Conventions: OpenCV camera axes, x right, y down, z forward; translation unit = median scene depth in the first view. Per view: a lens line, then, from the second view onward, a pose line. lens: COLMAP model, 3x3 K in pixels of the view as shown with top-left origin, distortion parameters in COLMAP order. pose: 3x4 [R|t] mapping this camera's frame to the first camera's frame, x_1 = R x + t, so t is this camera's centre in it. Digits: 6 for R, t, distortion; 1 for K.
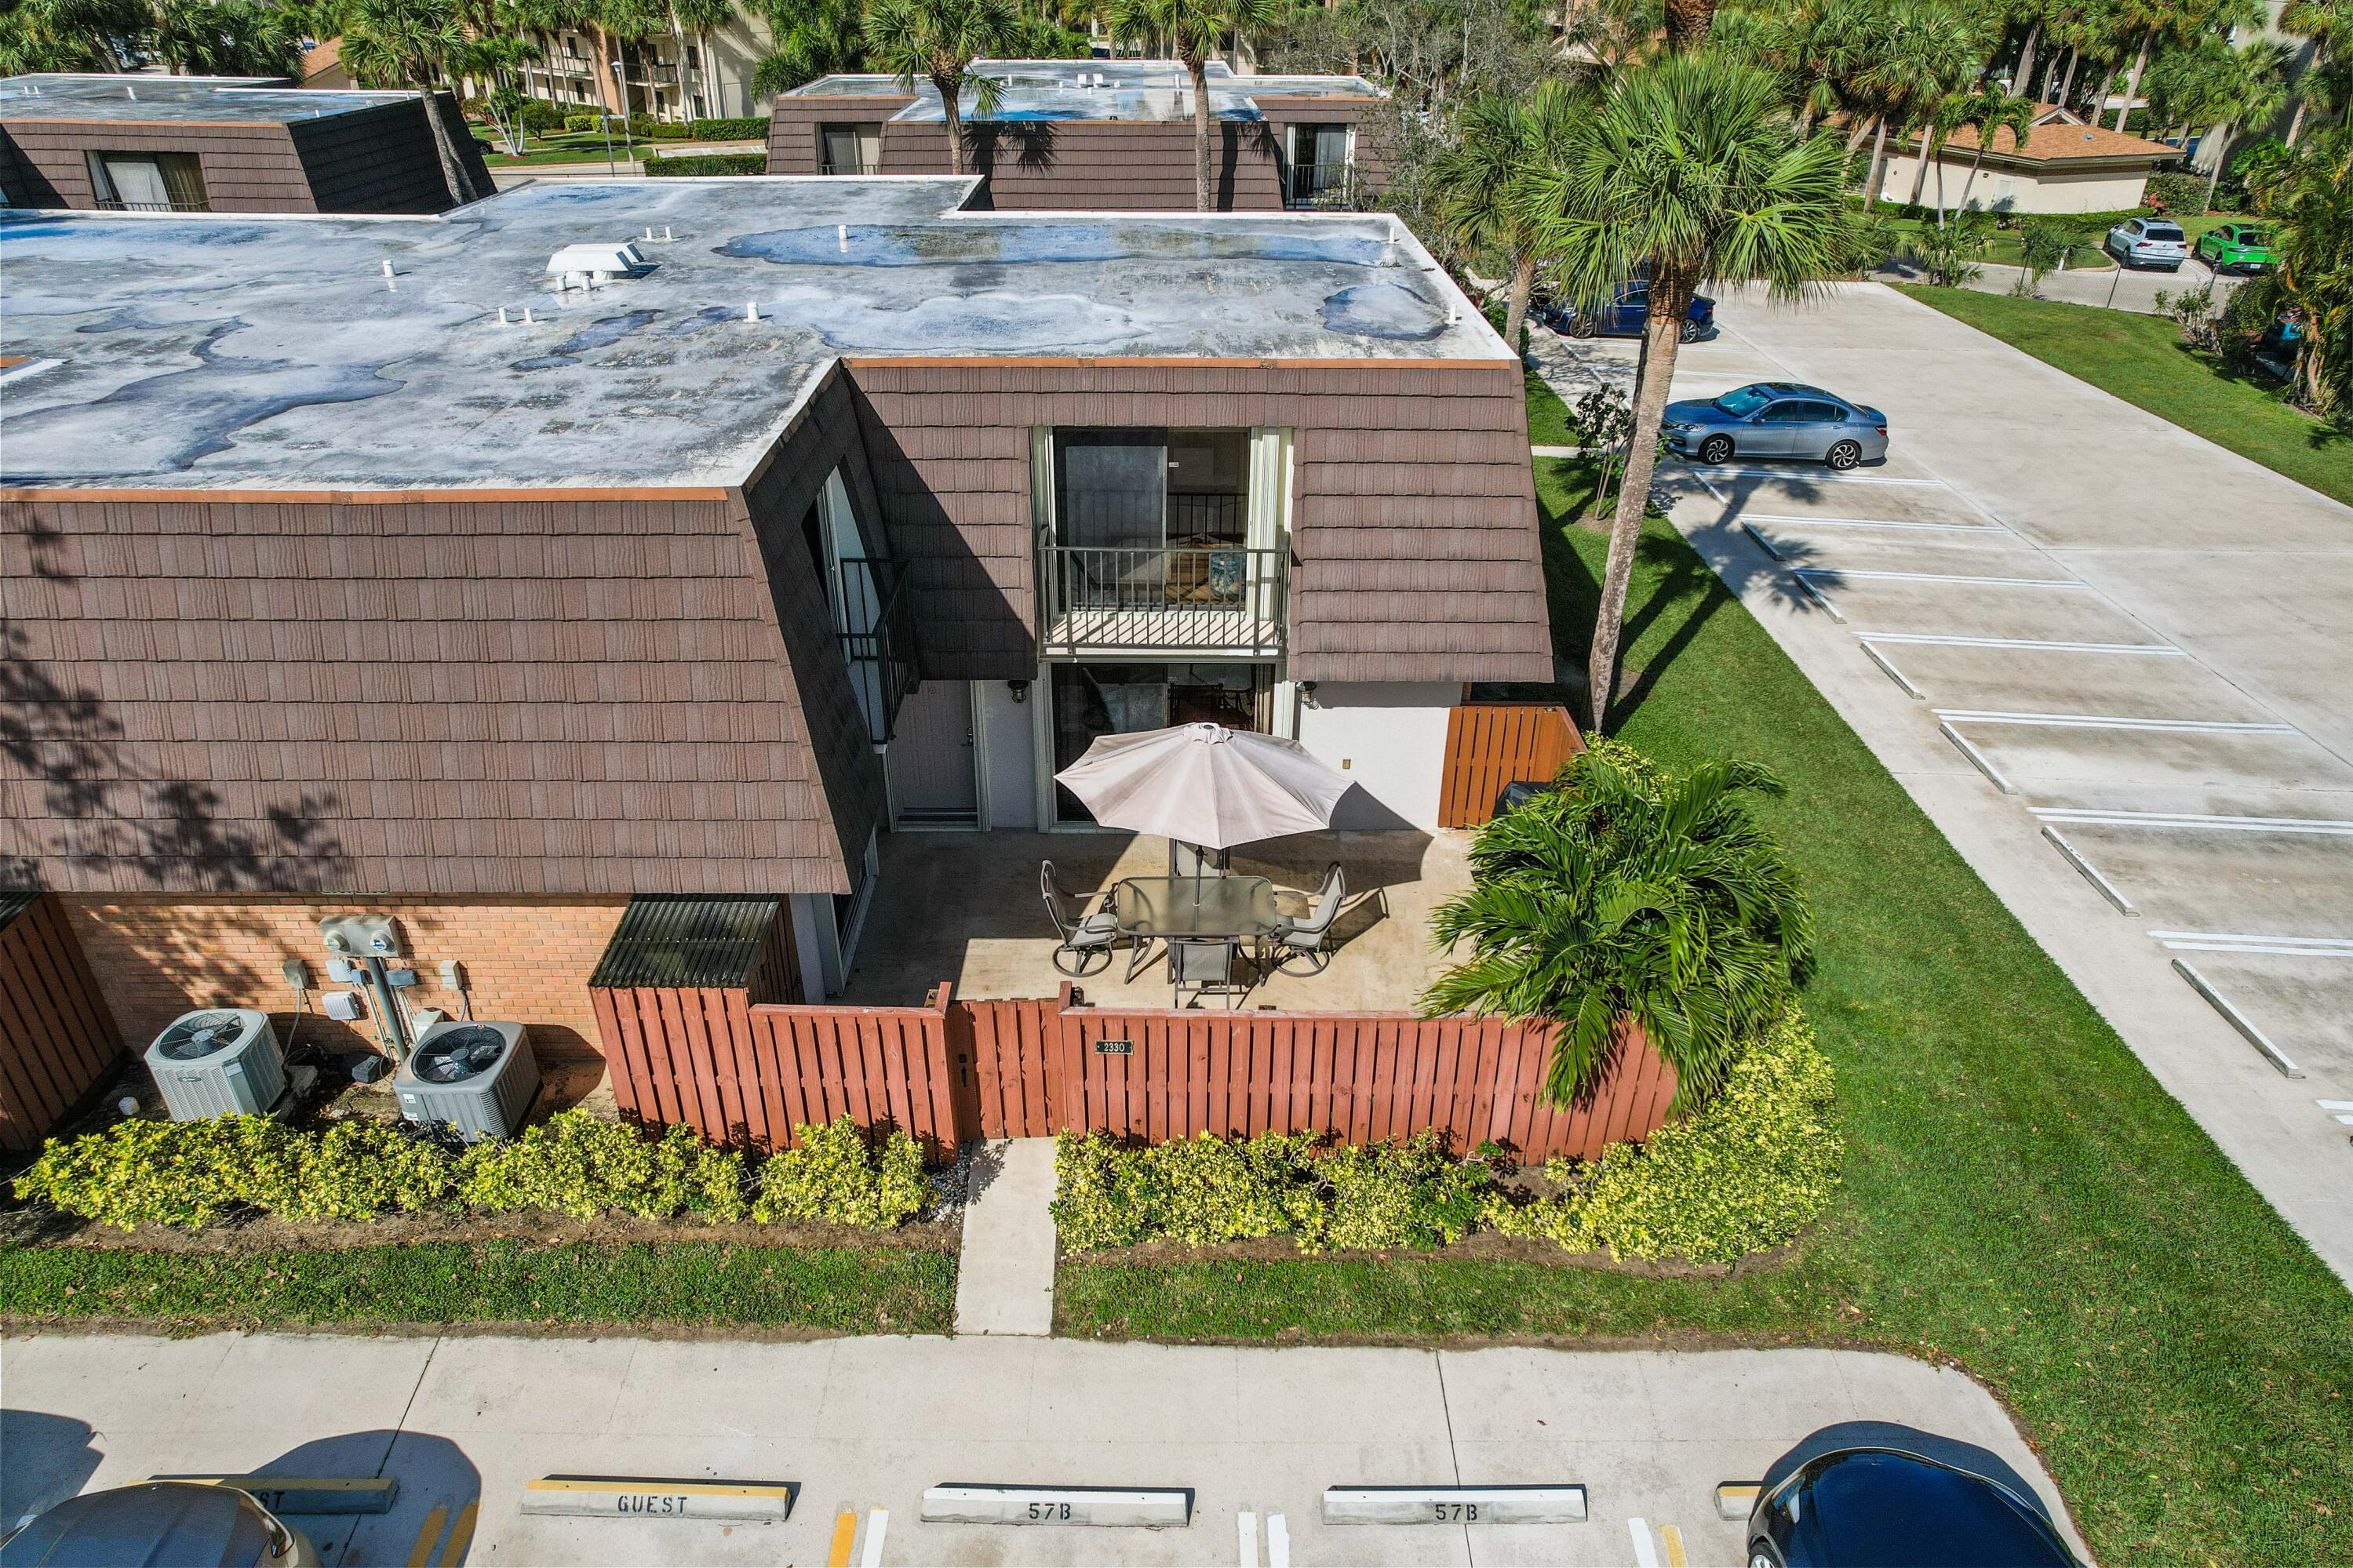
lens RADIAL K [[1482.9, 0, 1176.5], [0, 1482.9, 784.0], [0, 0, 1]] dist [-0.071682, 0.057051]
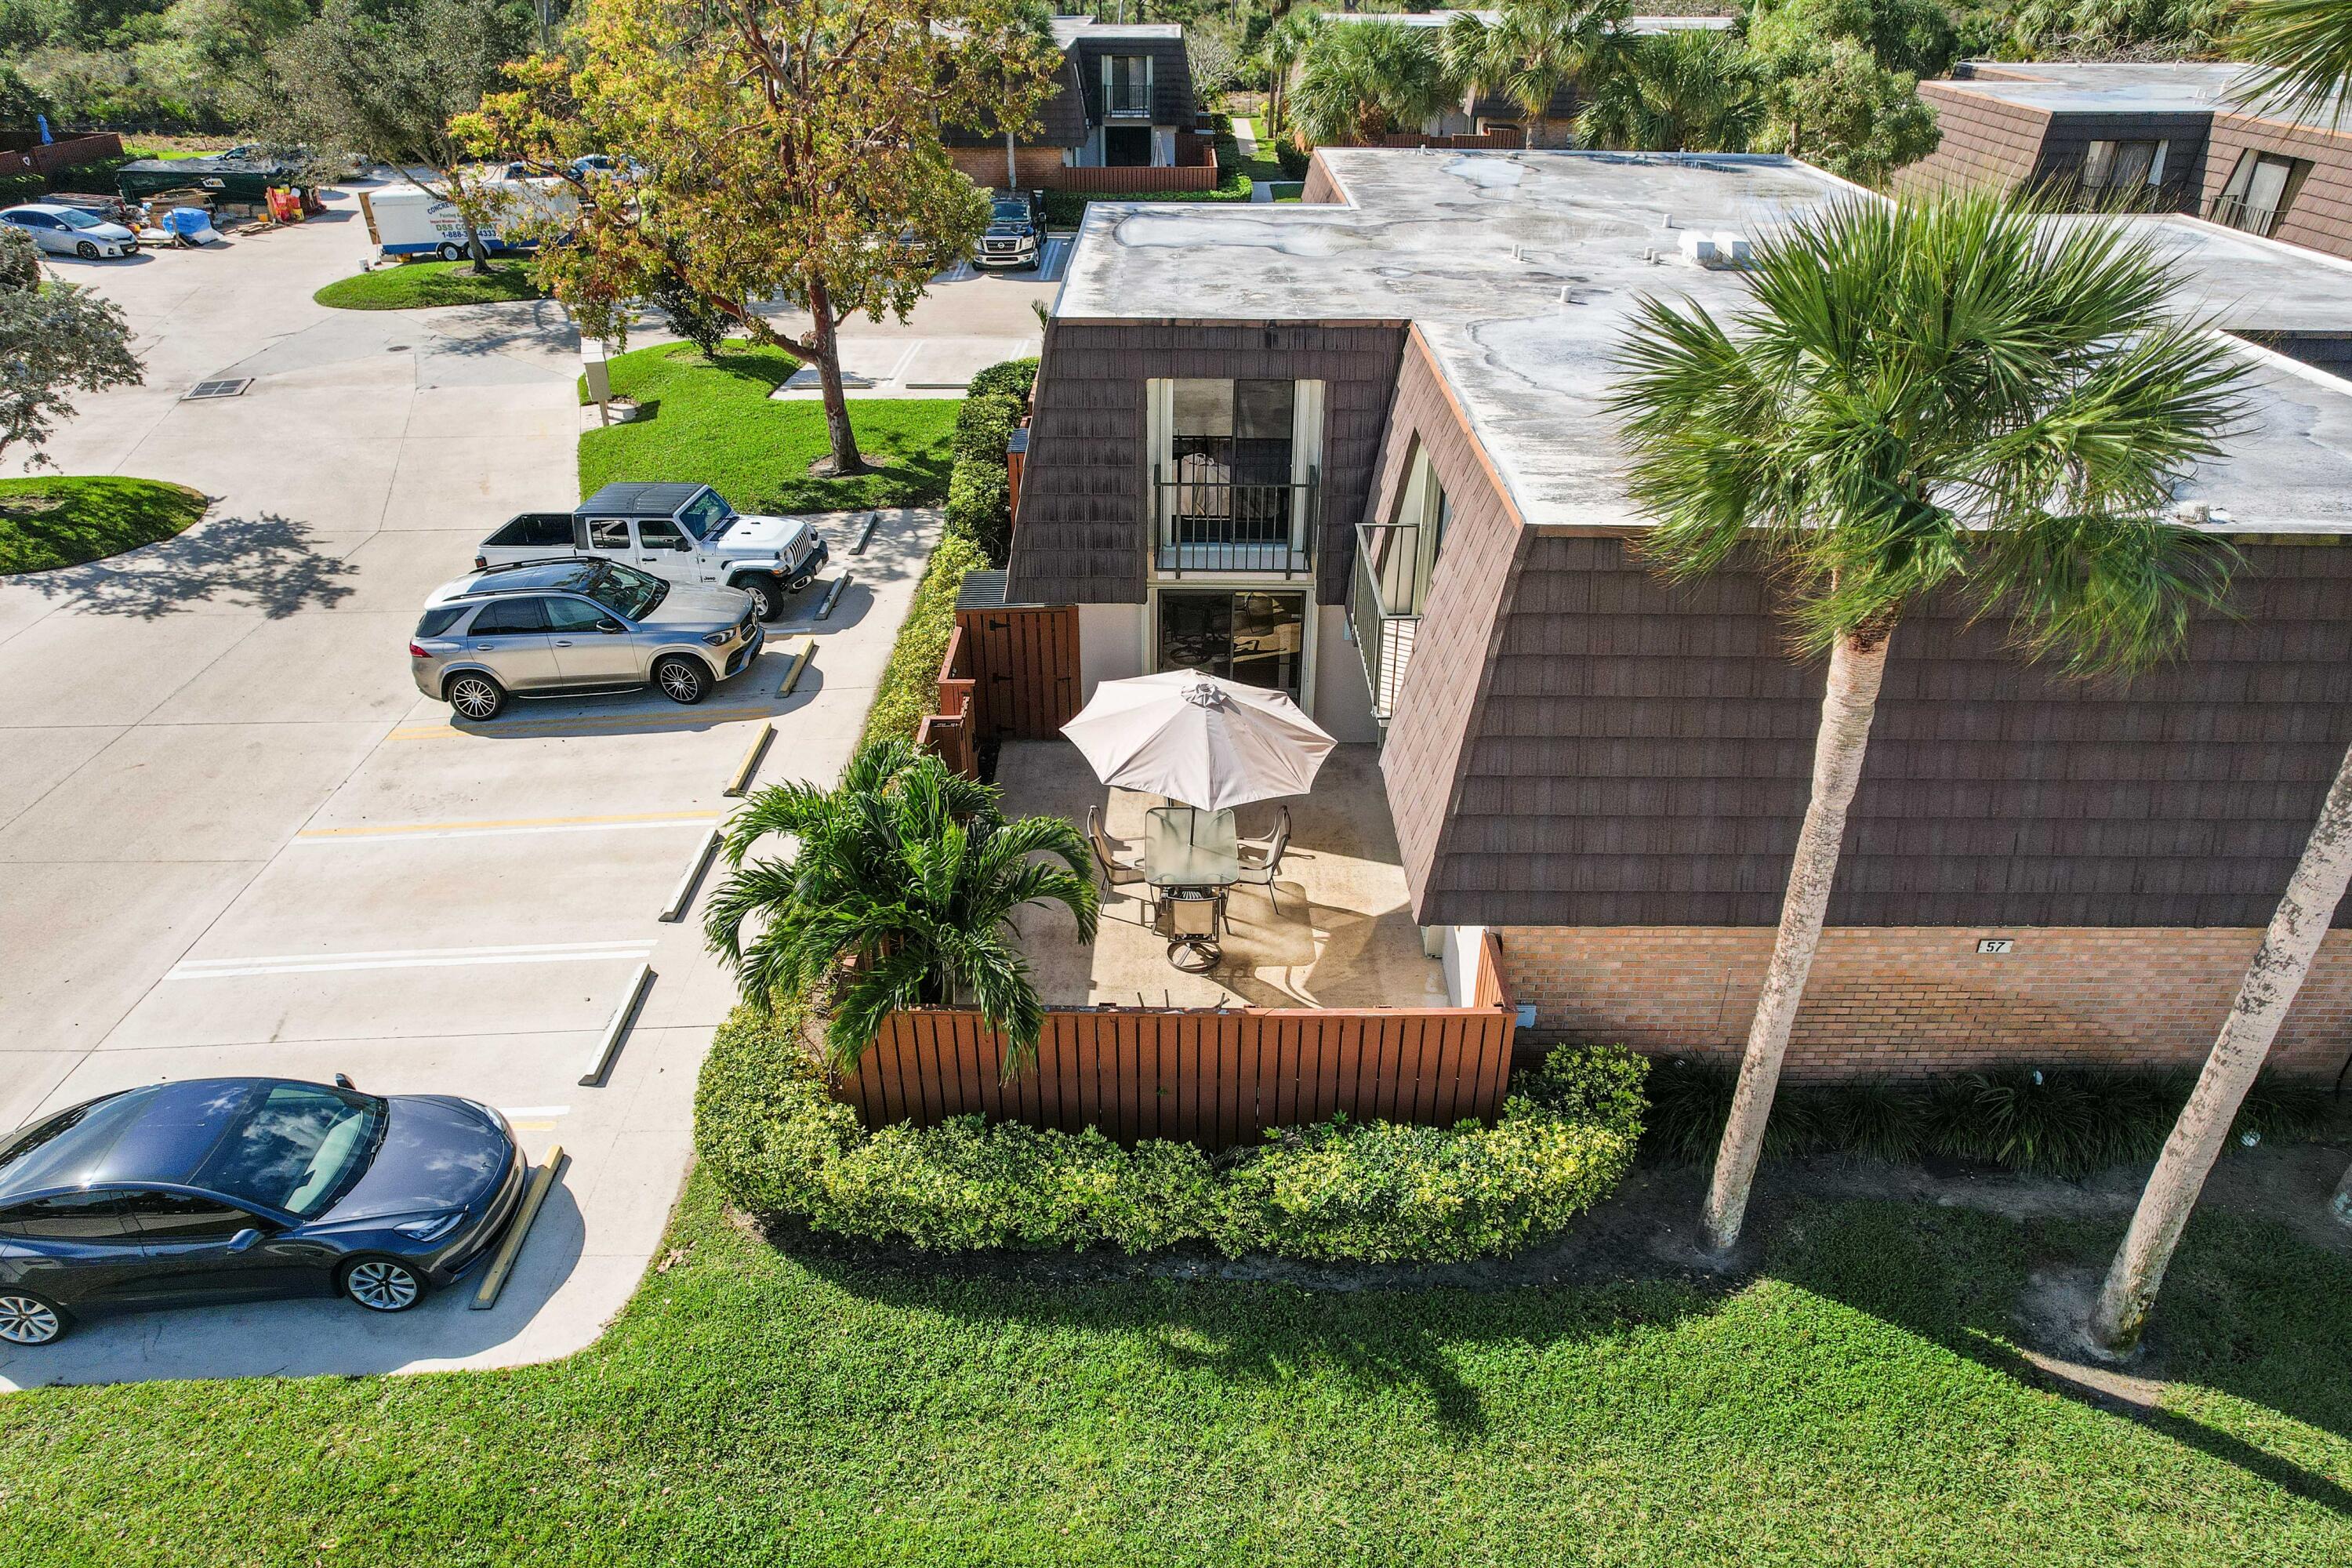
lens RADIAL K [[1516.8, 0, 1176.0], [0, 1516.8, 784.0], [0, 0, 1]] dist [-0.086480, 0.076371]
pose [[0.009437, 0.497875, -0.867198, 0.944677], [-0.501653, 0.752565, 0.426603, -0.411891], [0.865017, 0.431007, 0.256863, 0.672889]]
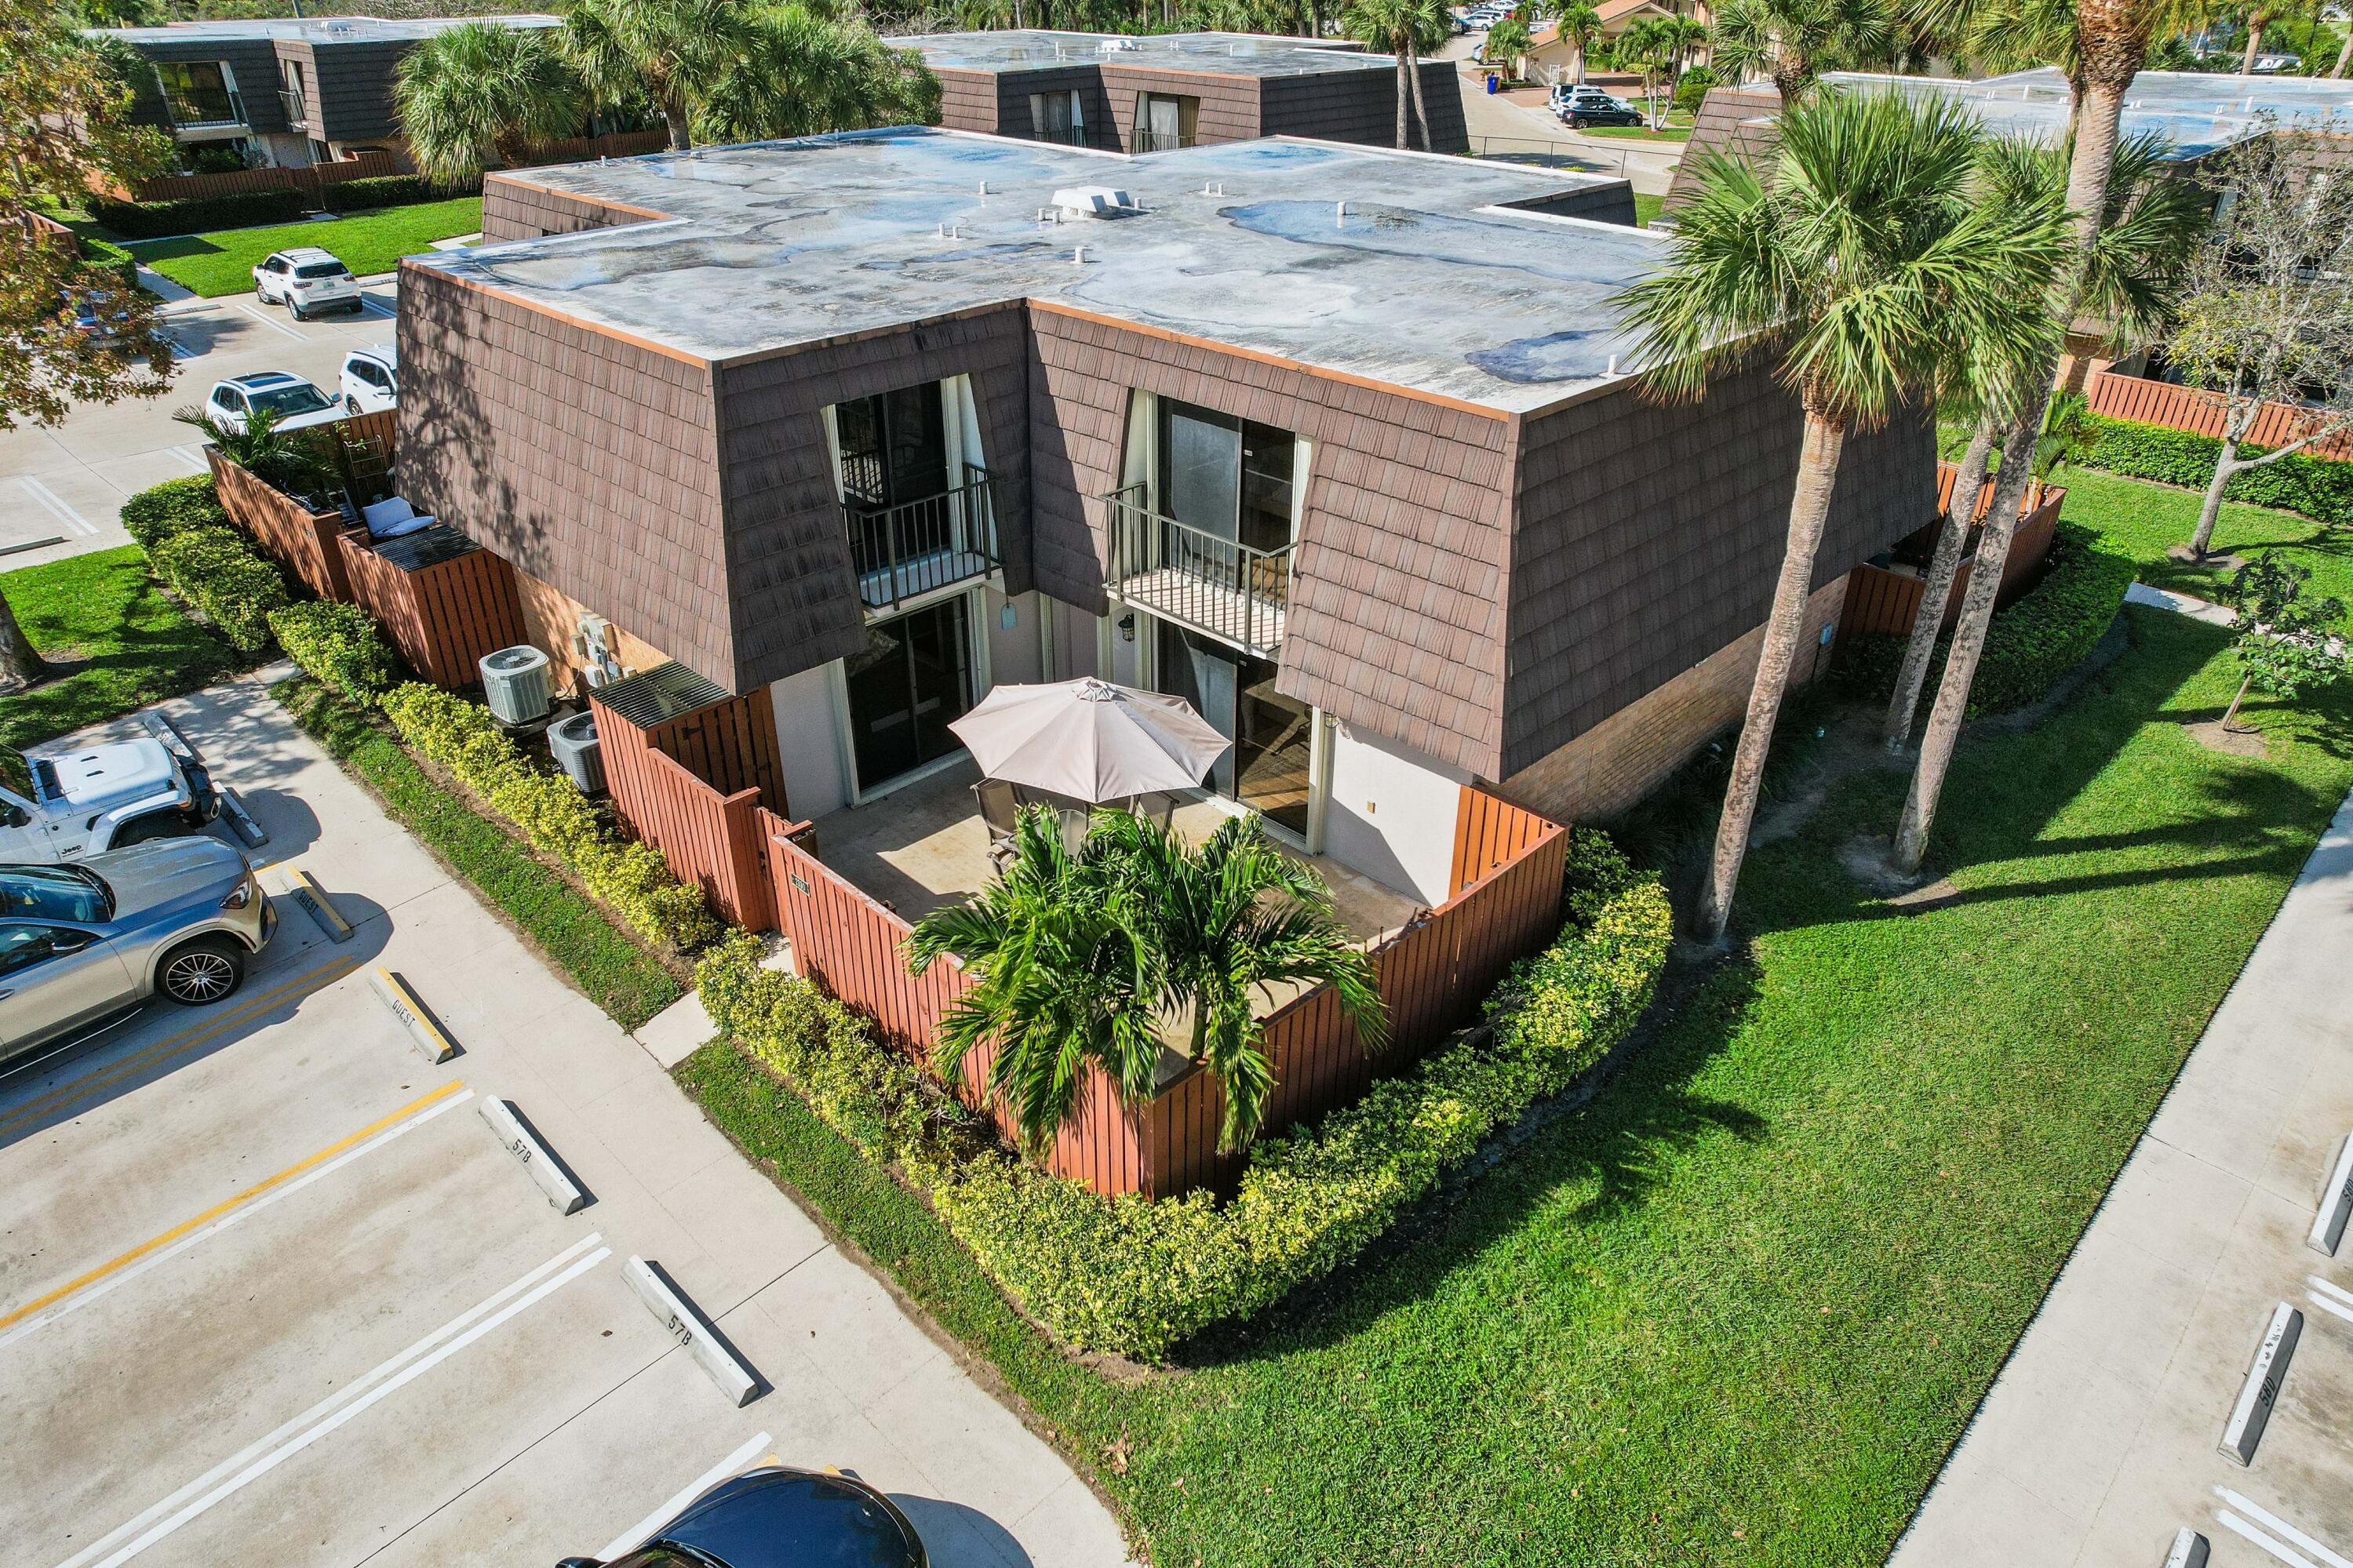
lens RADIAL K [[1517.3, 0, 1176.5], [0, 1517.3, 784.0], [0, 0, 1]] dist [-0.086480, 0.076371]
pose [[0.710721, 0.348727, -0.610955, 0.702346], [-0.348248, 0.929010, 0.125154, -0.120350], [0.611228, 0.123814, 0.781710, 0.187882]]
